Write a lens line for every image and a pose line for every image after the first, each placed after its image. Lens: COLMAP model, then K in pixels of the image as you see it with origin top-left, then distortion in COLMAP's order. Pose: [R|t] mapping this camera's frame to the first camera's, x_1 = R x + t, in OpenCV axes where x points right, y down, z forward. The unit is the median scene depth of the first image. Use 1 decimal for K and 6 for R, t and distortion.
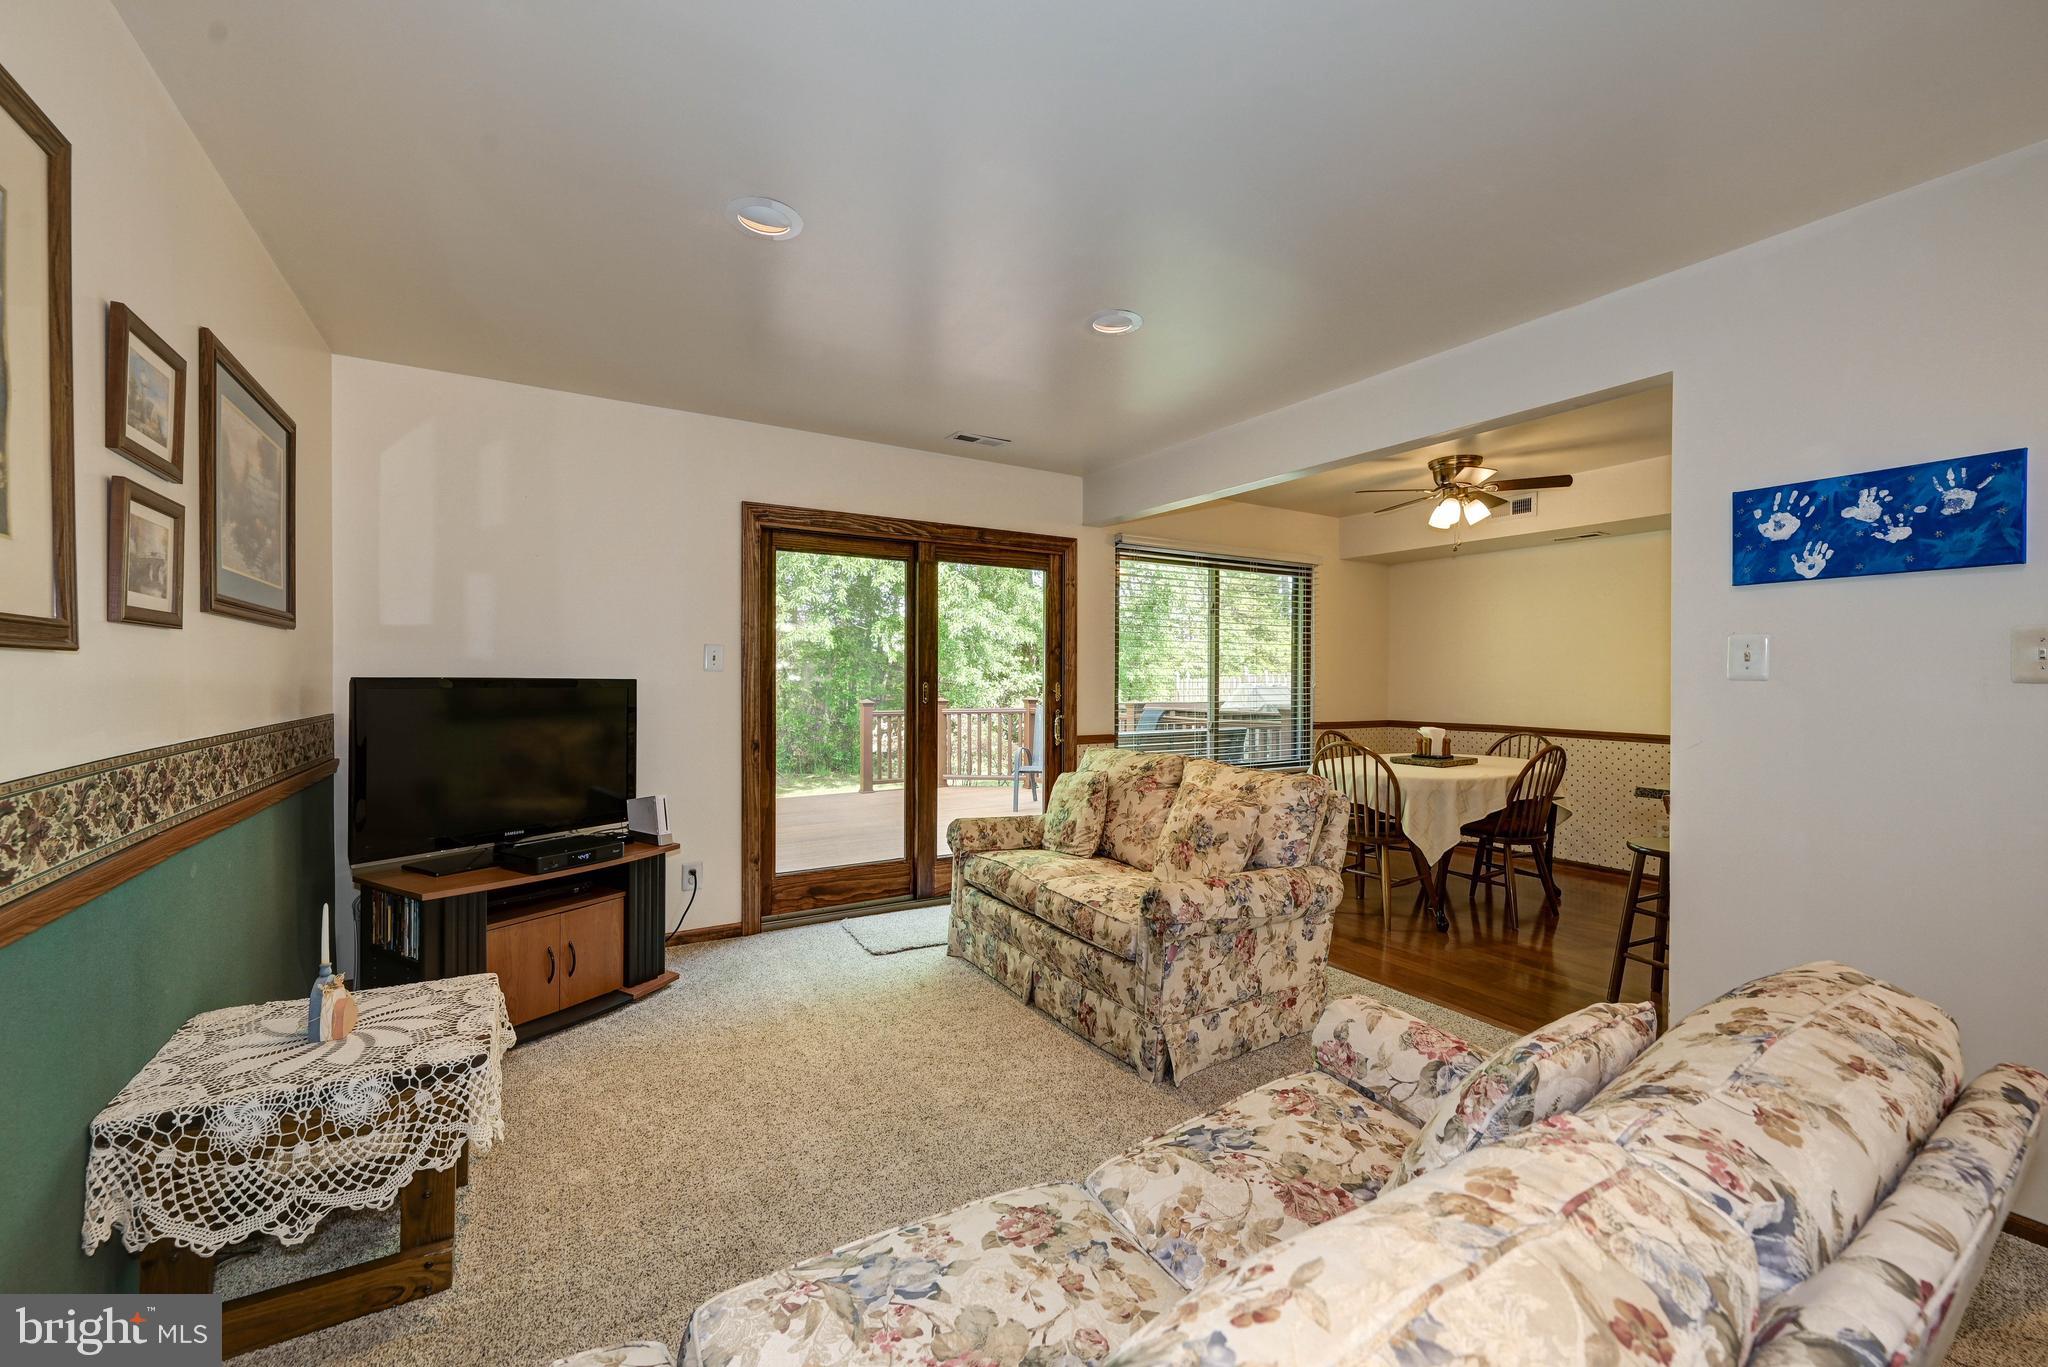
lens RADIAL K [[811.9, 0, 1023.7], [0, 811.9, 687.6], [0, 0, 1]] dist [-0.000109, -0.000017]
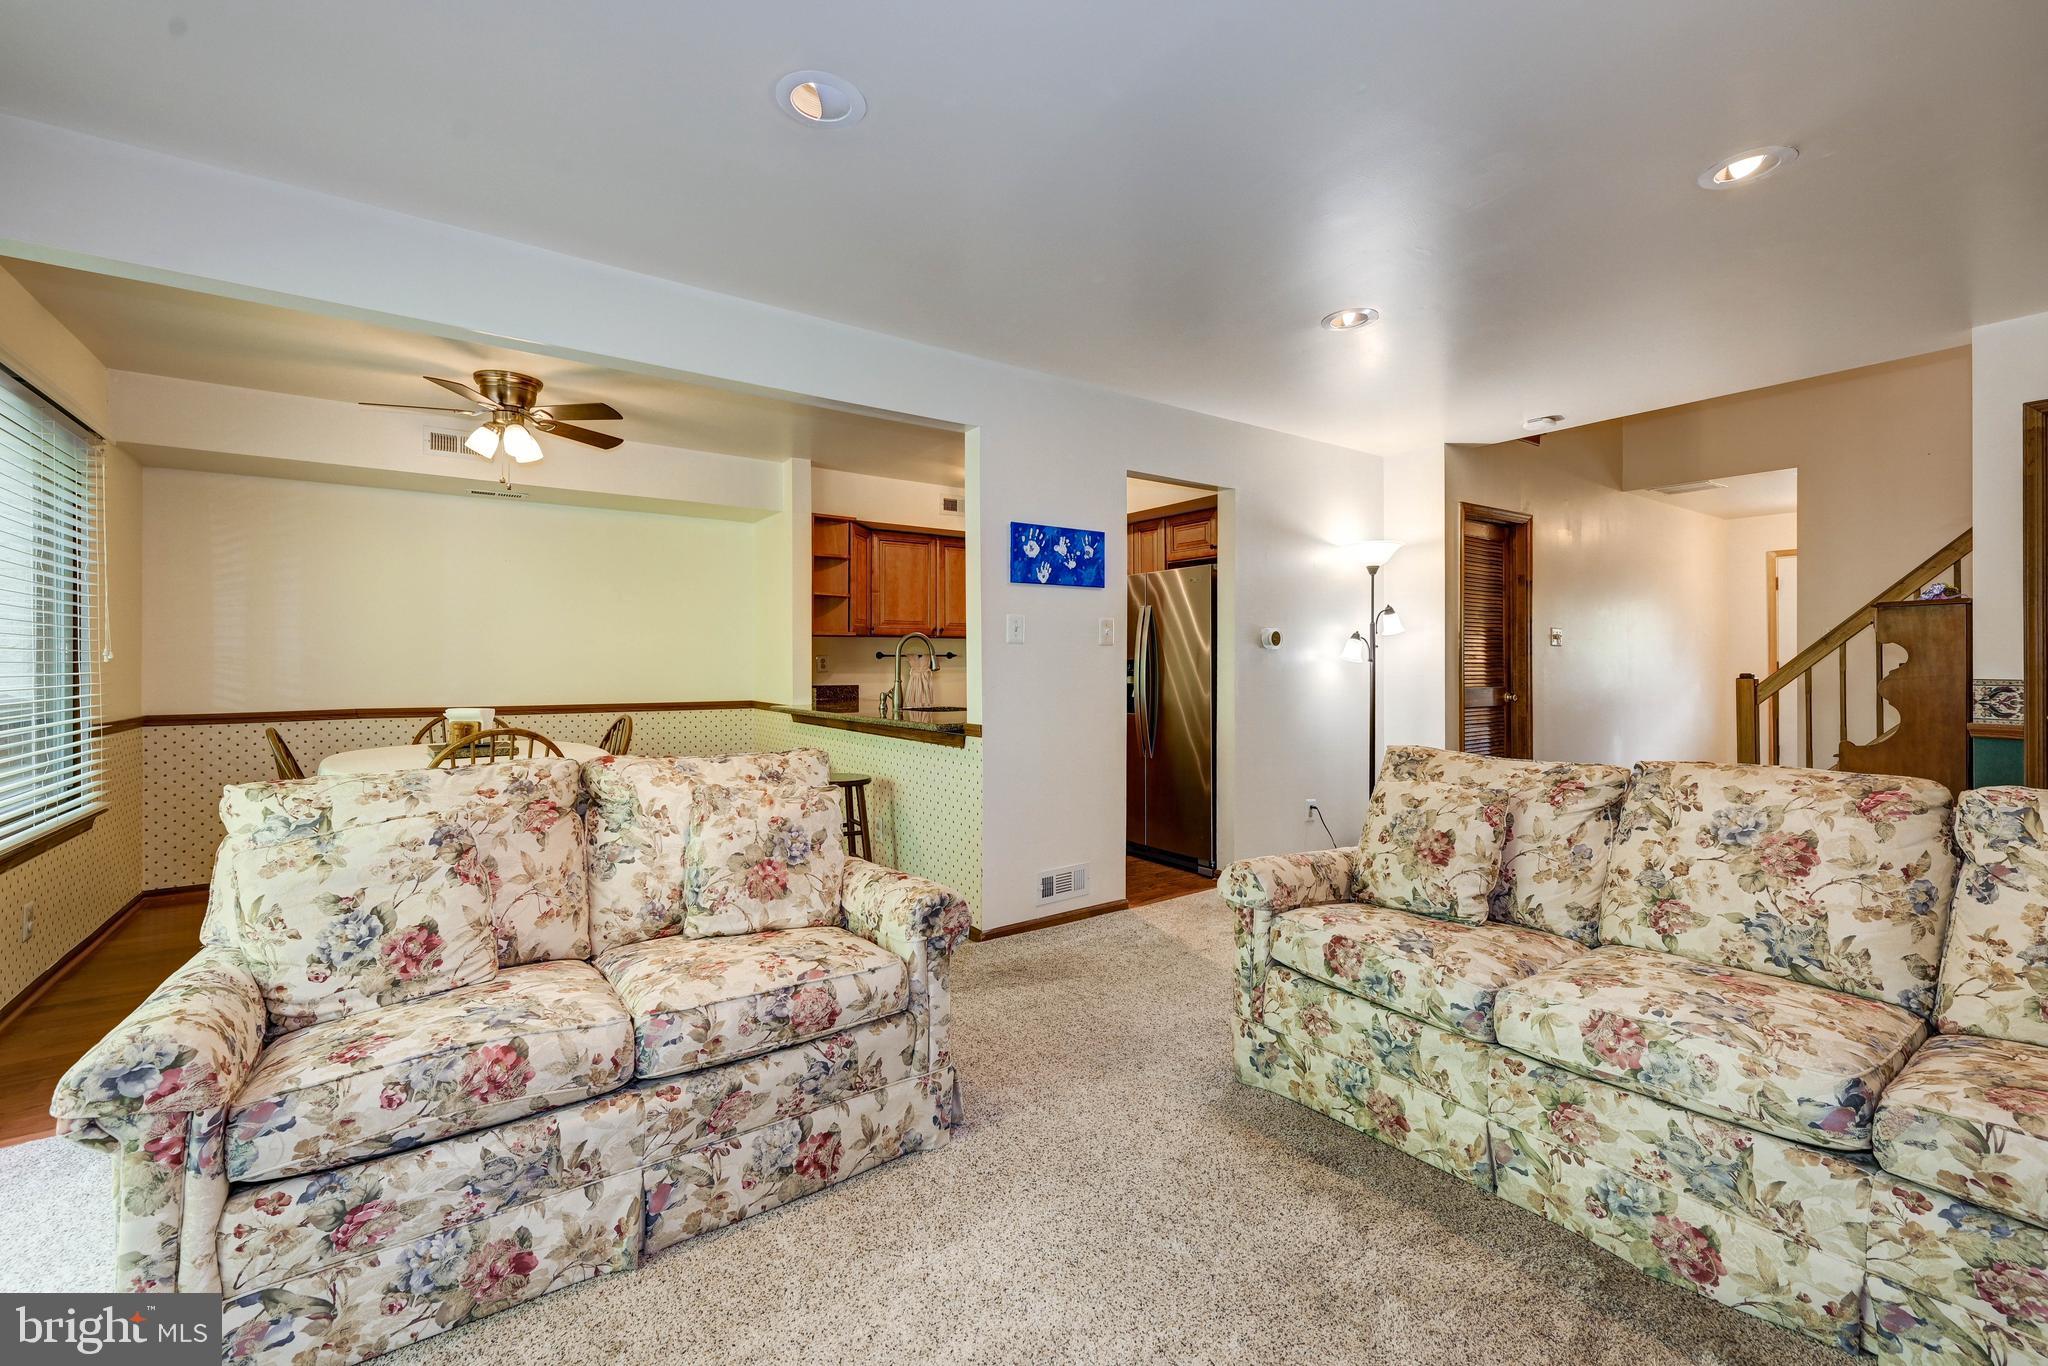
lens RADIAL K [[864.2, 0, 1049.1], [0, 864.2, 661.3], [0, 0, 1]] dist [0.001225, 0.000197]
pose [[-0.095357, 0.000421, 0.995443, -0.478489], [0.015309, 0.999882, 0.001044, 0.015123], [-0.995325, 0.015339, -0.095352, 0.680579]]
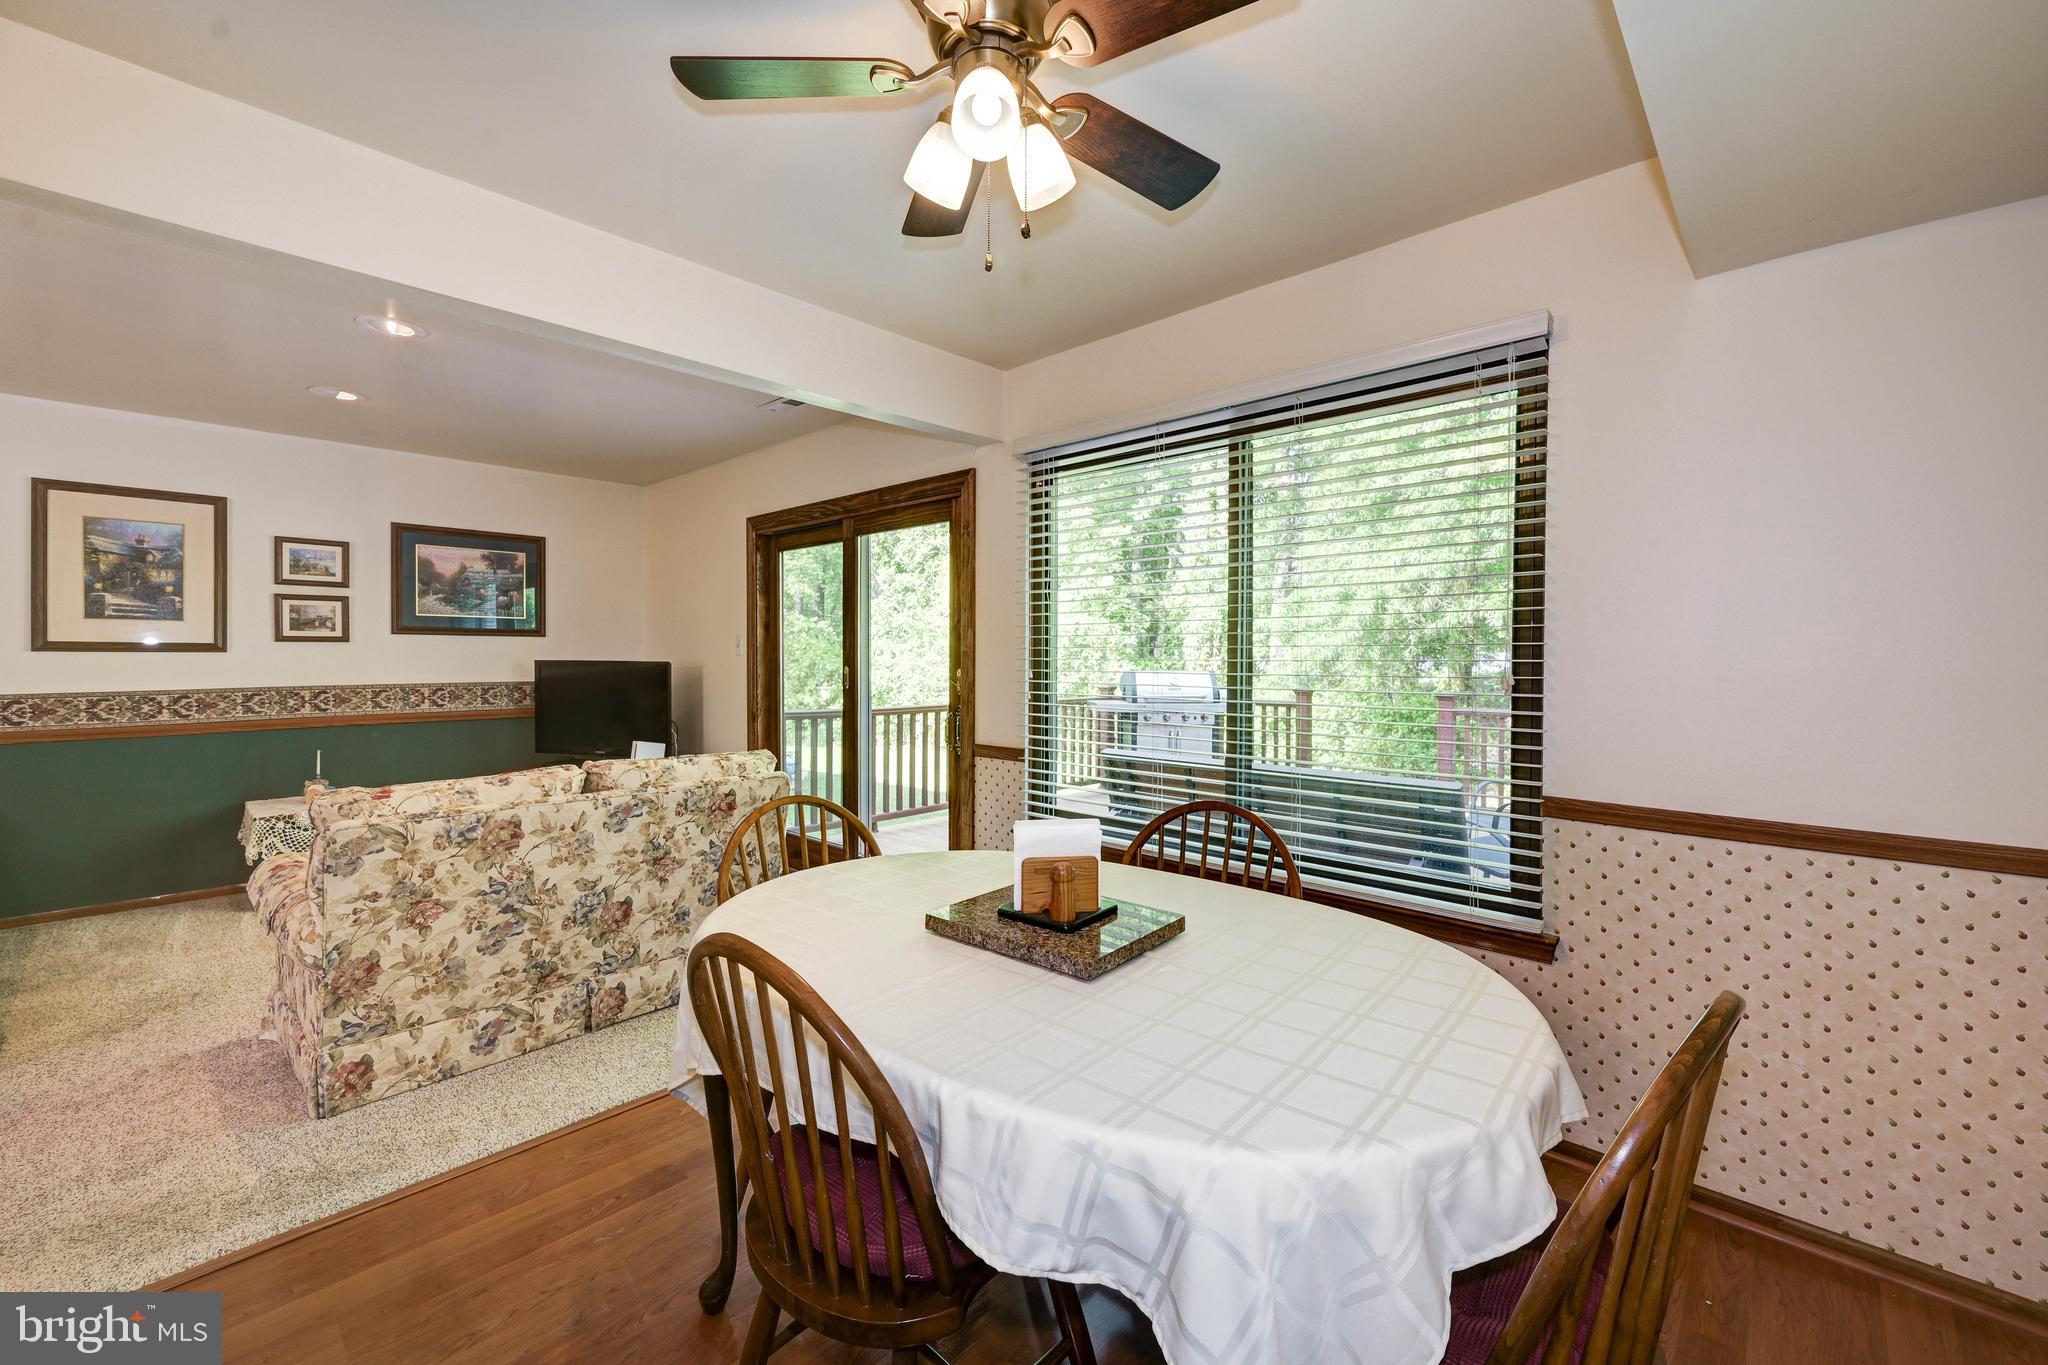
lens RADIAL K [[818.6, 0, 1035.1], [0, 818.6, 666.6], [0, 0, 1]] dist [-0.000644, -0.000075]
pose [[0.277433, 0.011772, -0.960673, 1.053320], [-0.013120, 0.999878, 0.008463, -0.021264], [0.960655, 0.010256, 0.277554, 1.166107]]
